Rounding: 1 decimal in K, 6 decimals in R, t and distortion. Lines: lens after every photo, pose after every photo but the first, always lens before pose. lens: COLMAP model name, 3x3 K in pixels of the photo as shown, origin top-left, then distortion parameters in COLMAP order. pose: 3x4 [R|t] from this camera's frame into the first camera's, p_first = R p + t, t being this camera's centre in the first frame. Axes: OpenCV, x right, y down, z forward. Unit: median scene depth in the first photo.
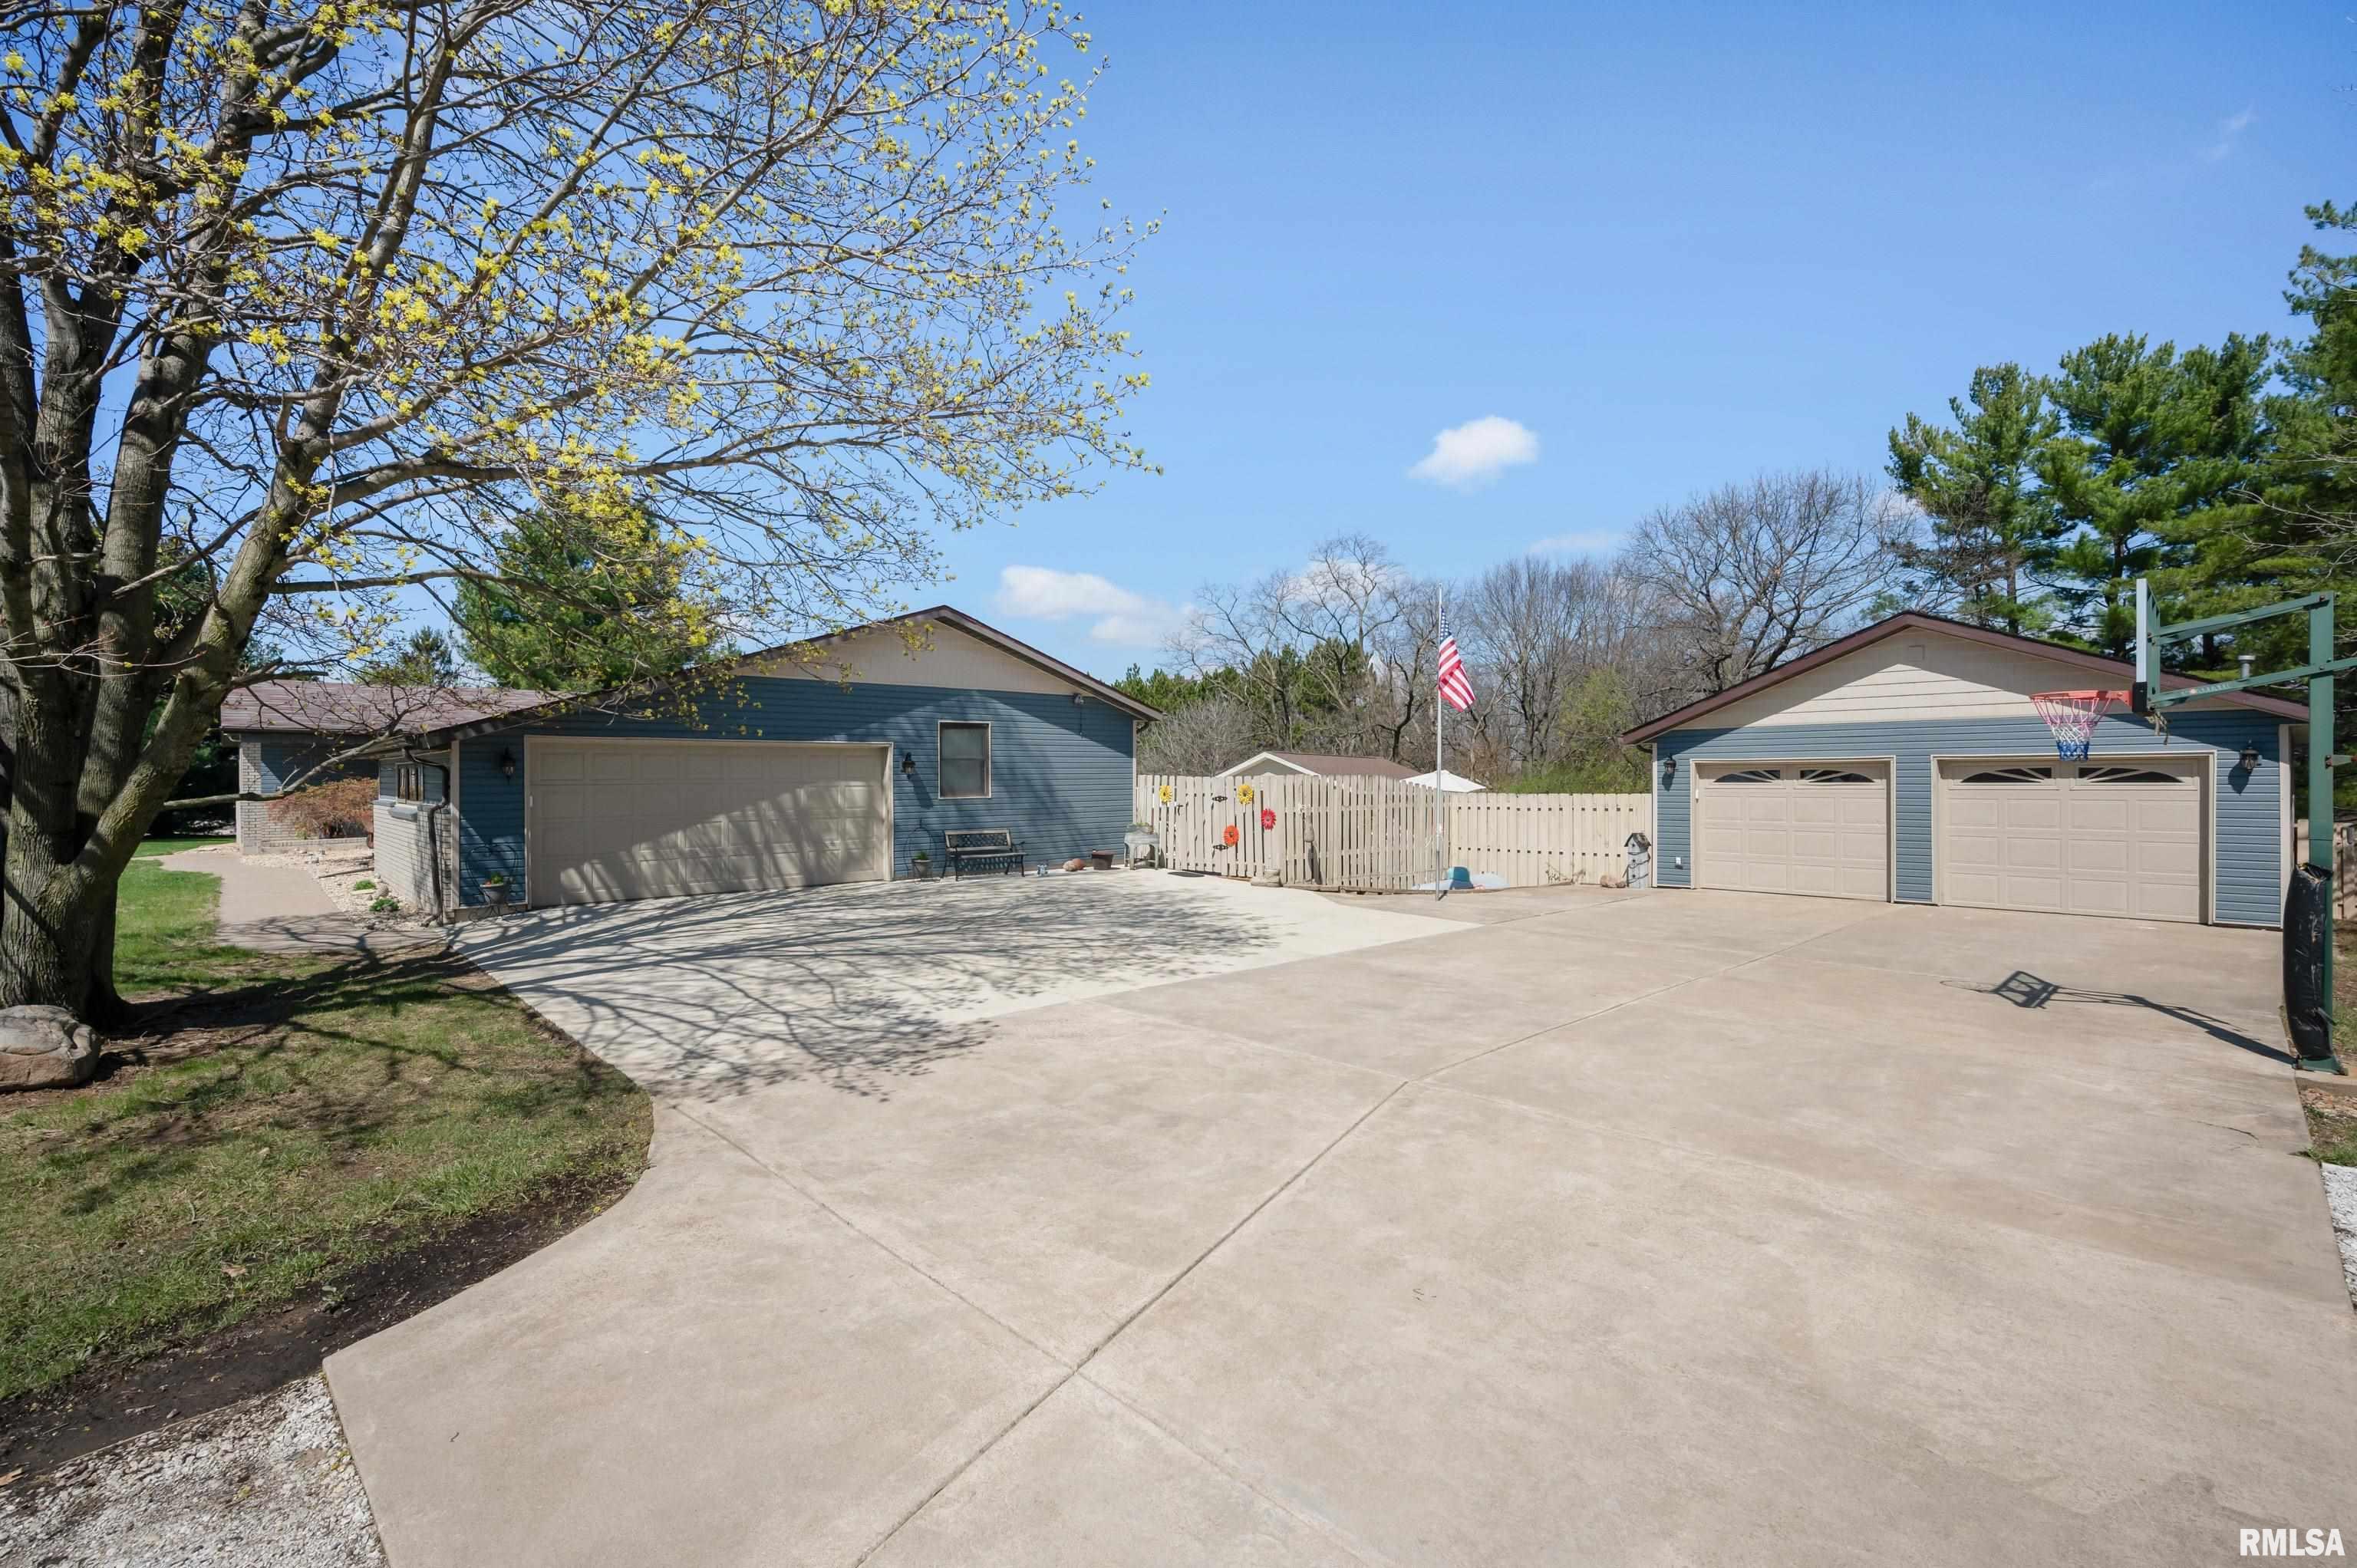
lens RADIAL K [[1092.6, 0, 1182.4], [0, 1092.6, 788.7], [0, 0, 1]] dist [-0.004634, -0.001292]
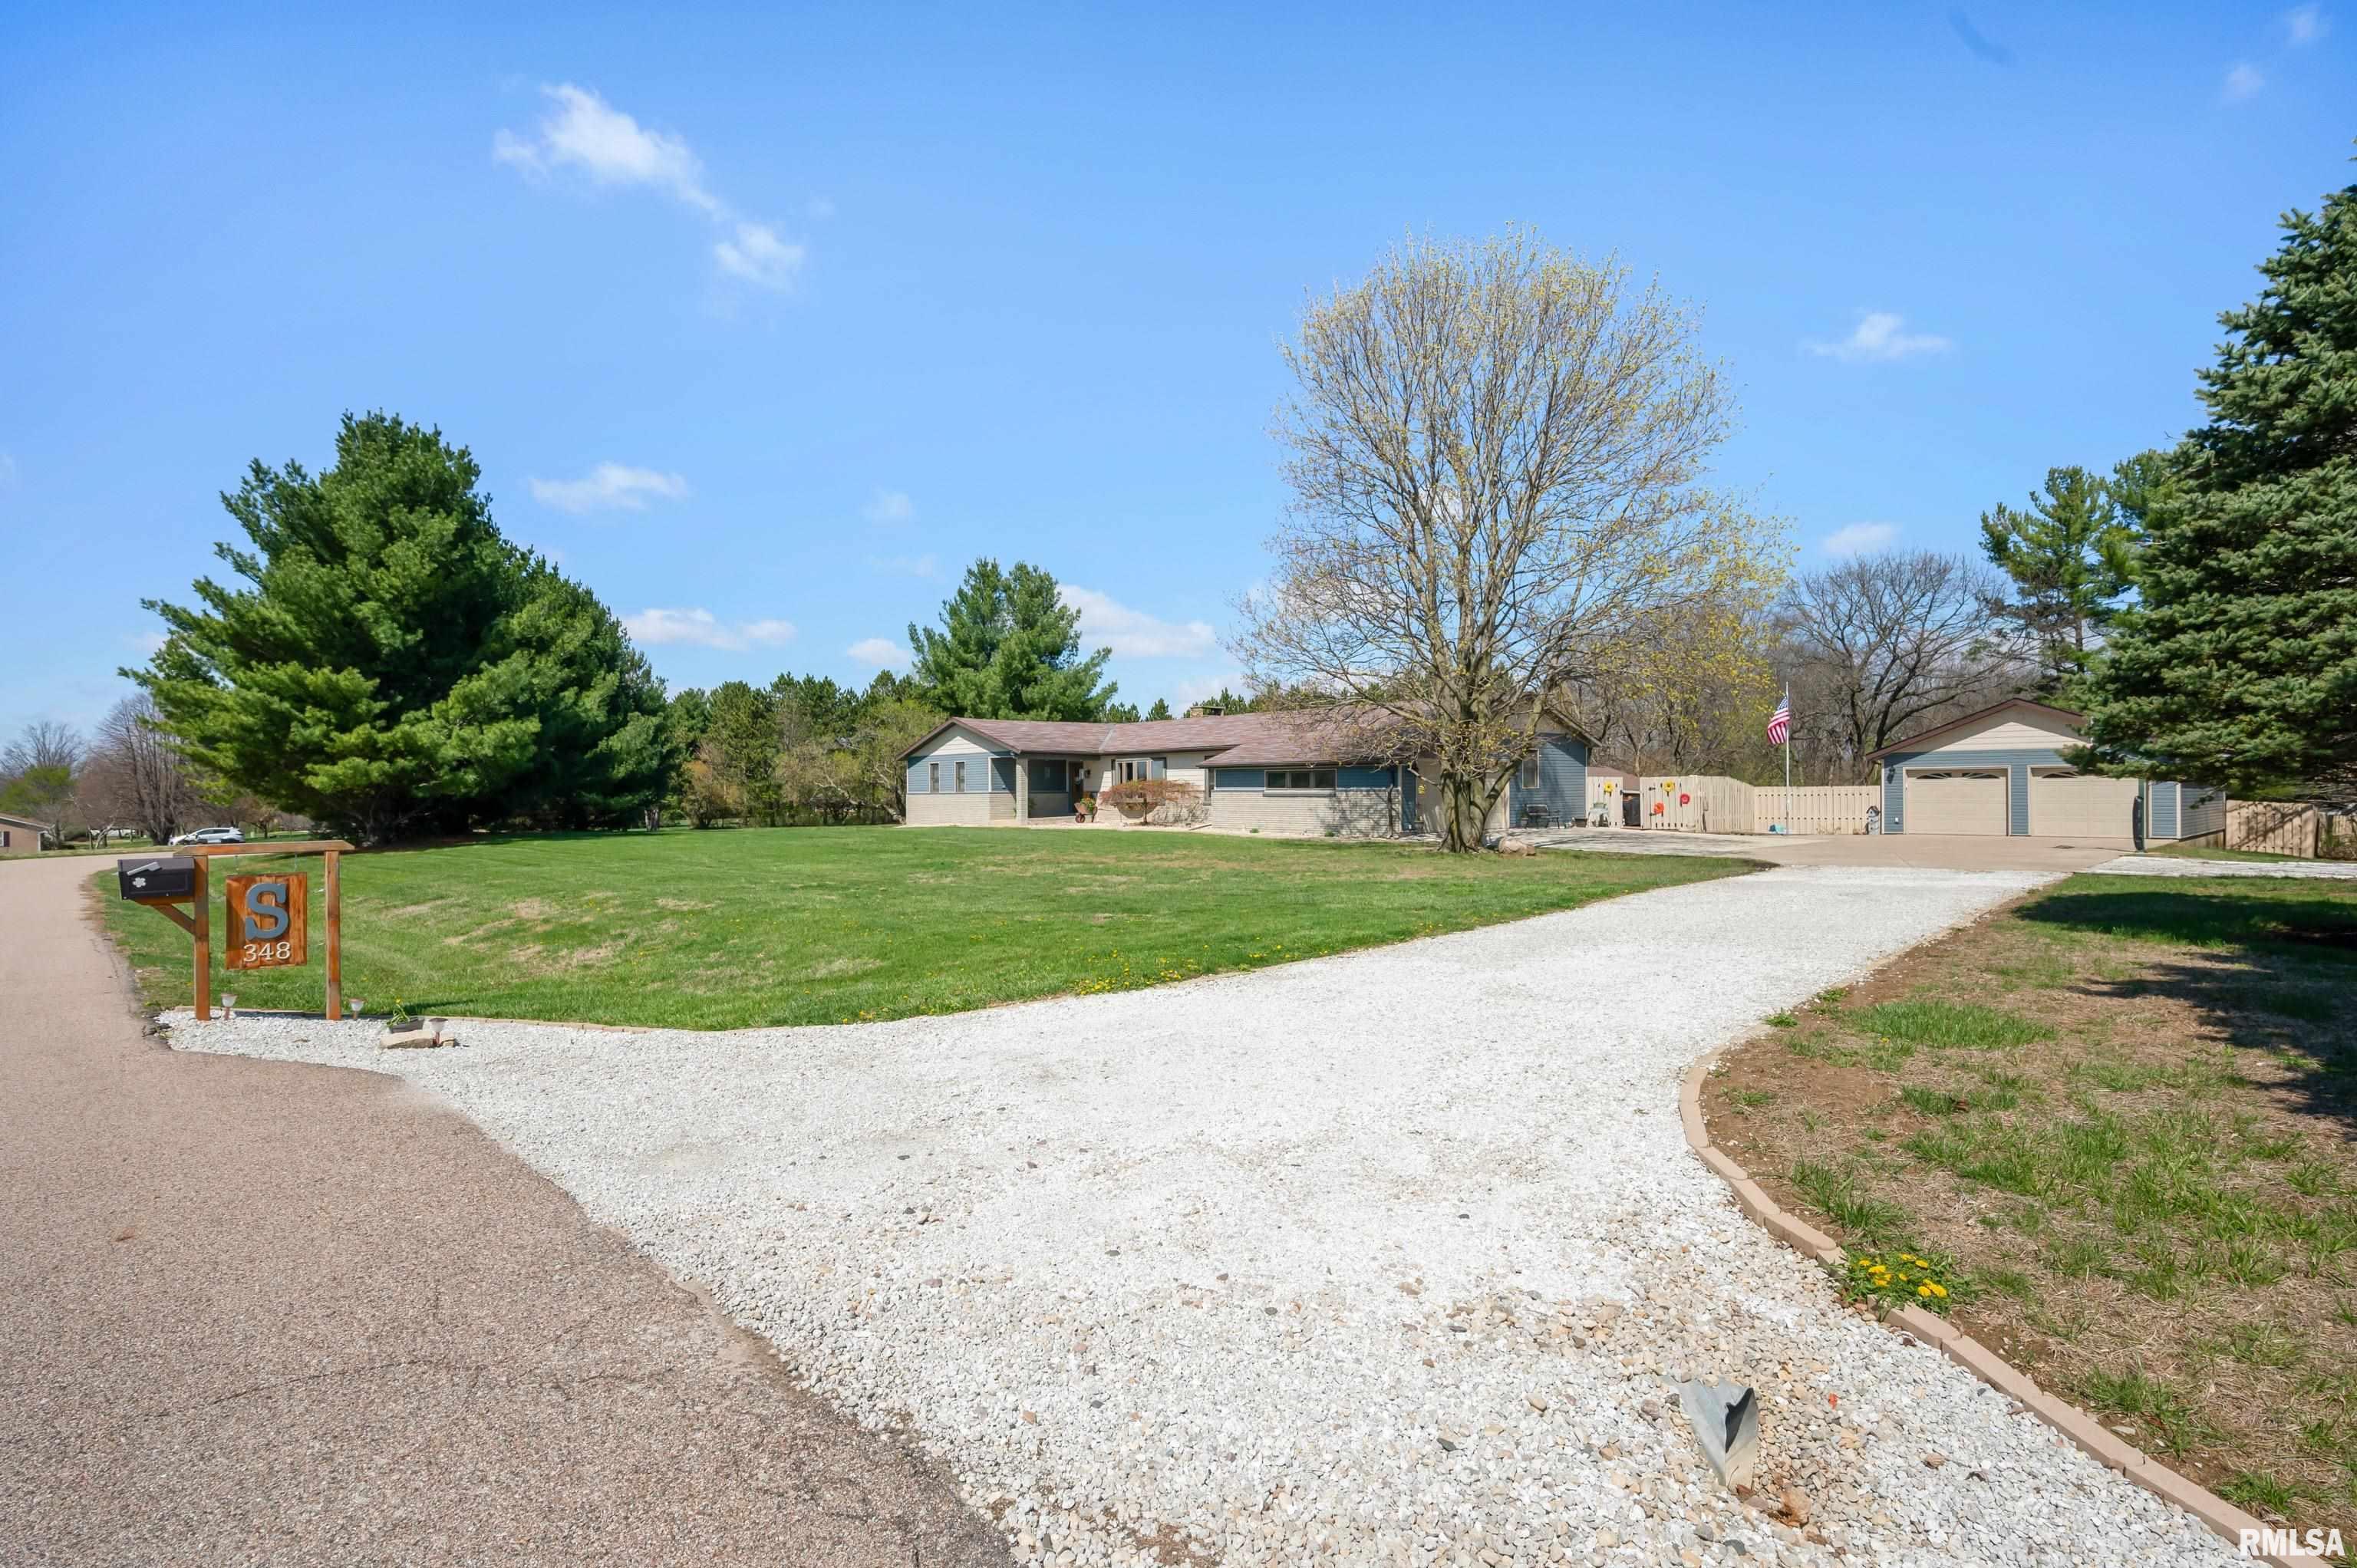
lens RADIAL K [[1212.2, 0, 1170.4], [0, 1212.2, 778.4], [0, 0, 1]] dist [0.003204, 0.001175]
pose [[0.999996, -0.001904, -0.002115, -0.345040], [0.001868, 0.999858, -0.016747, 0.010801], [0.002146, 0.016743, 0.999858, -0.483353]]
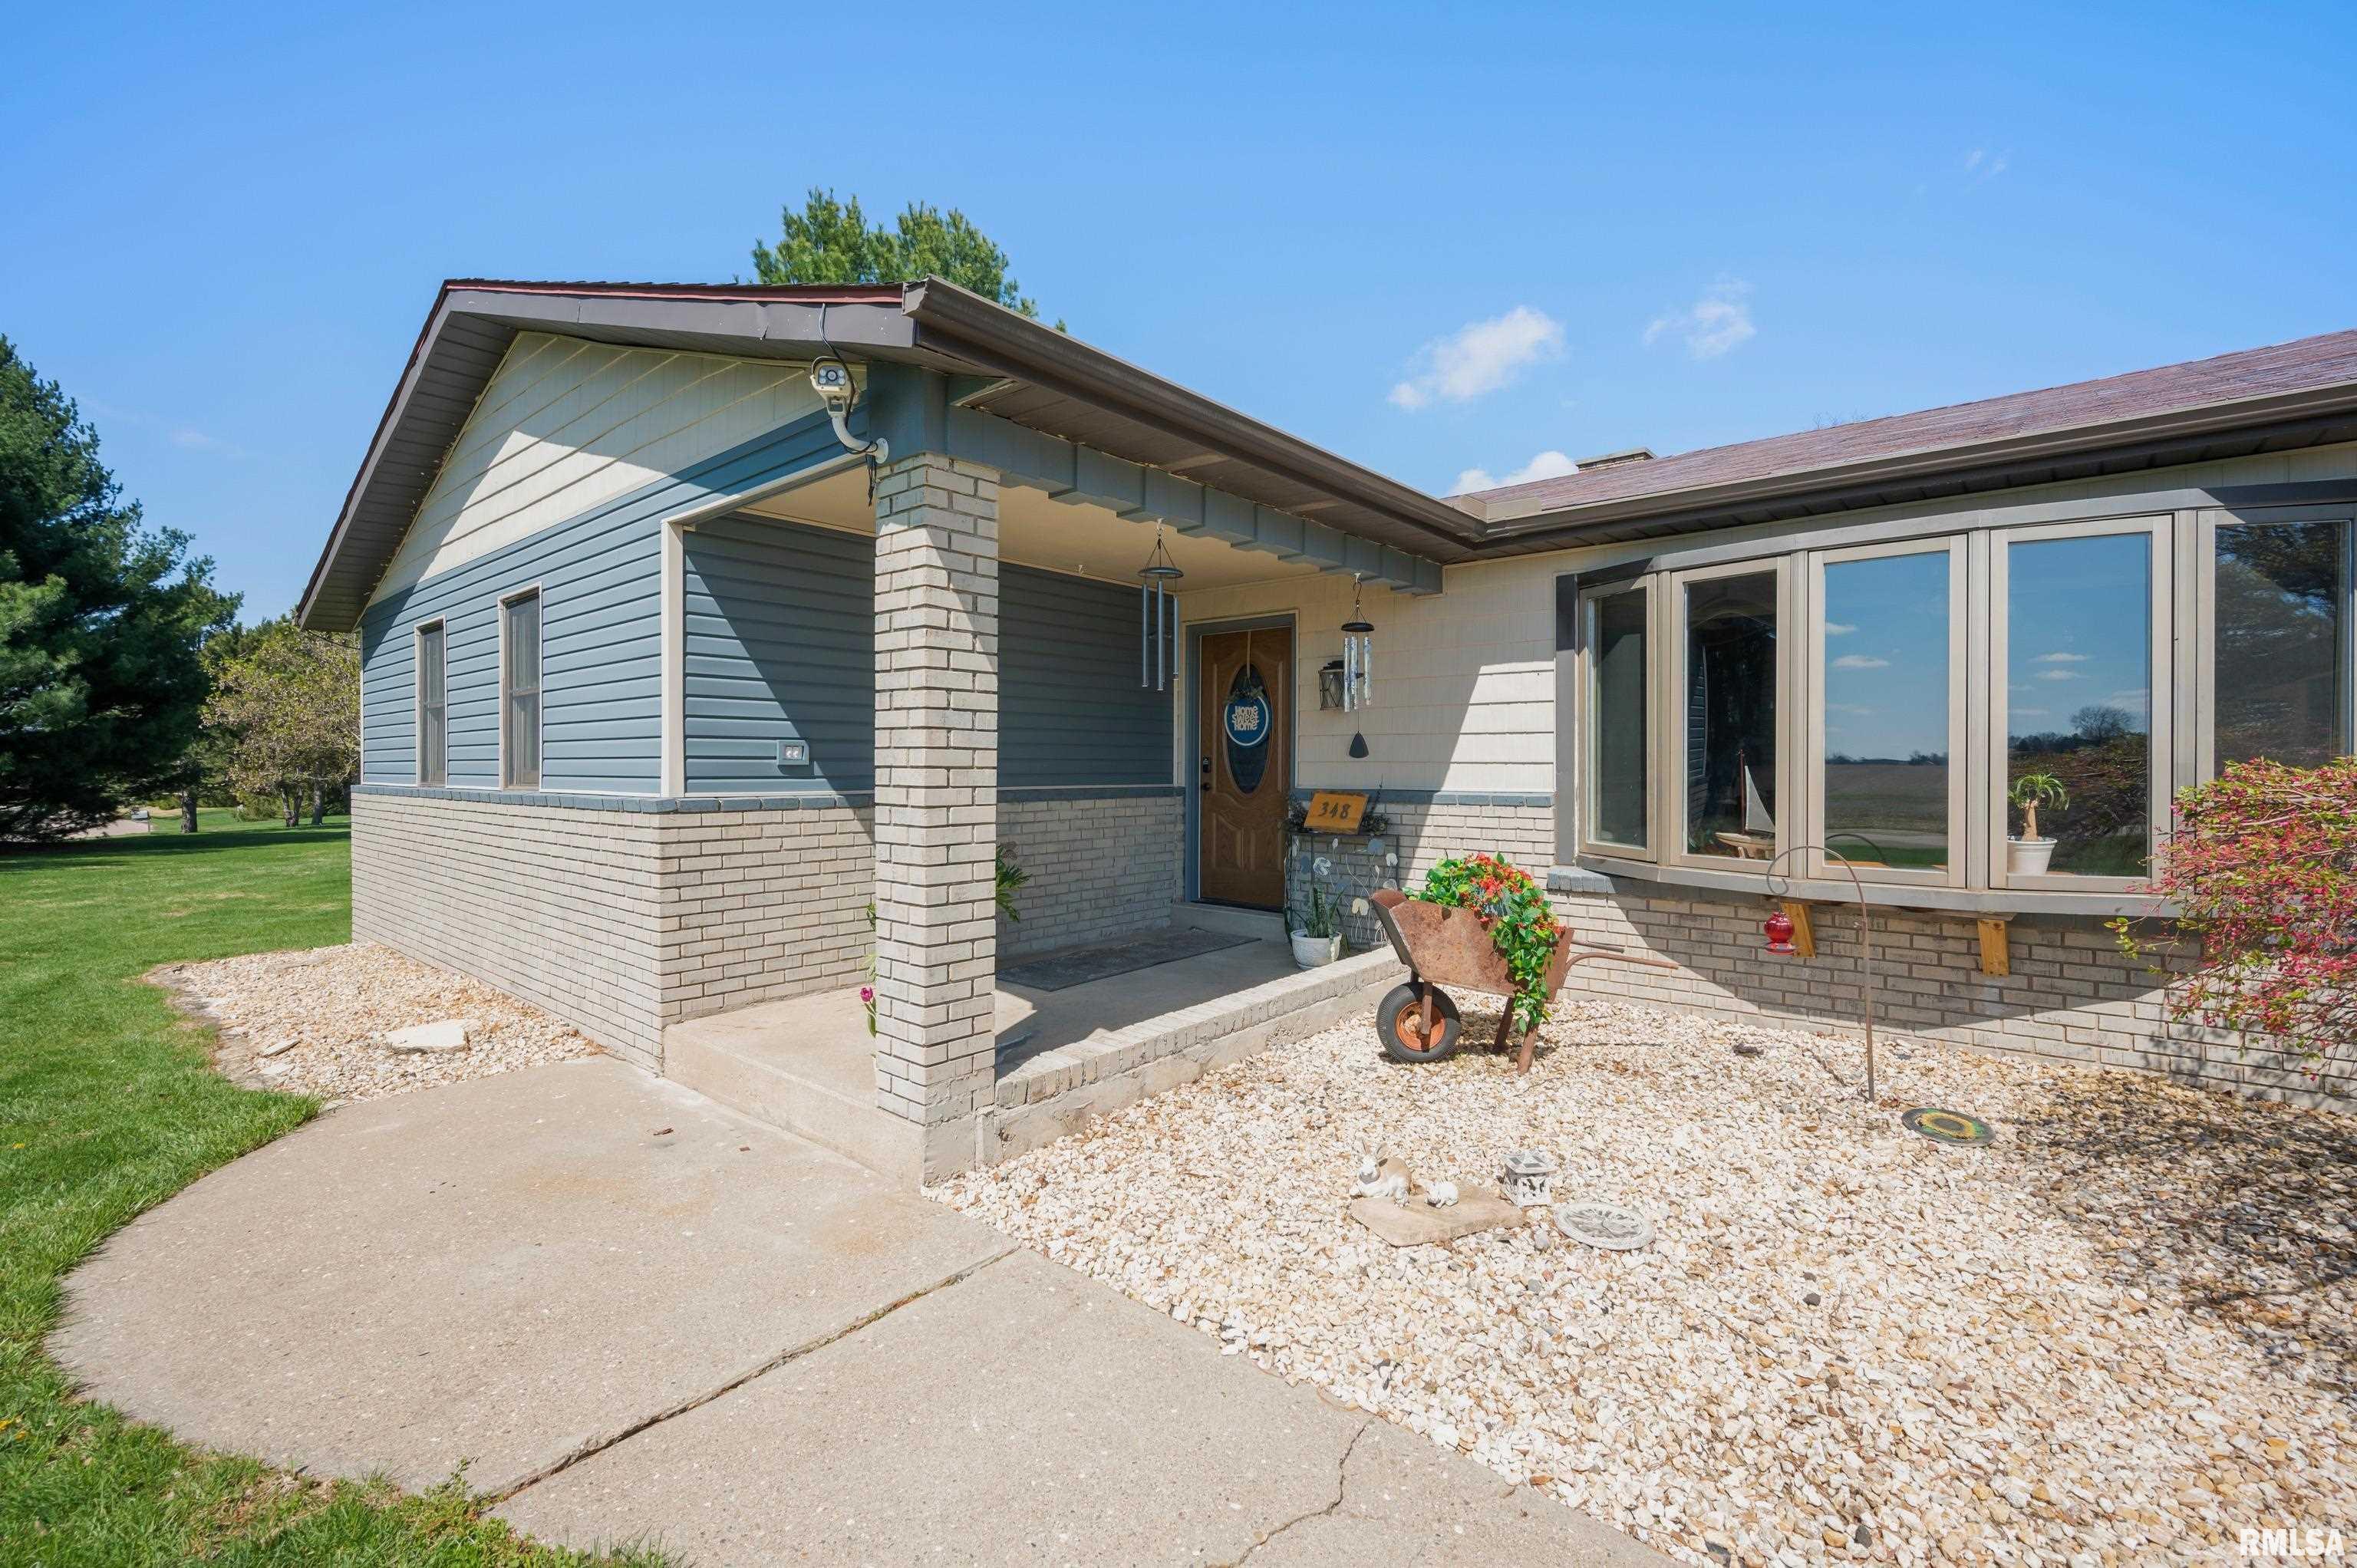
lens RADIAL K [[1034.6, 0, 1170.1], [0, 1034.6, 783.1], [0, 0, 1]] dist [-0.003429, -0.000200]
pose [[0.993089, 0.007186, 0.117147, -0.464233], [-0.008473, 0.999909, 0.010496, 0.001785], [-0.117061, -0.011416, 0.993059, 0.458413]]
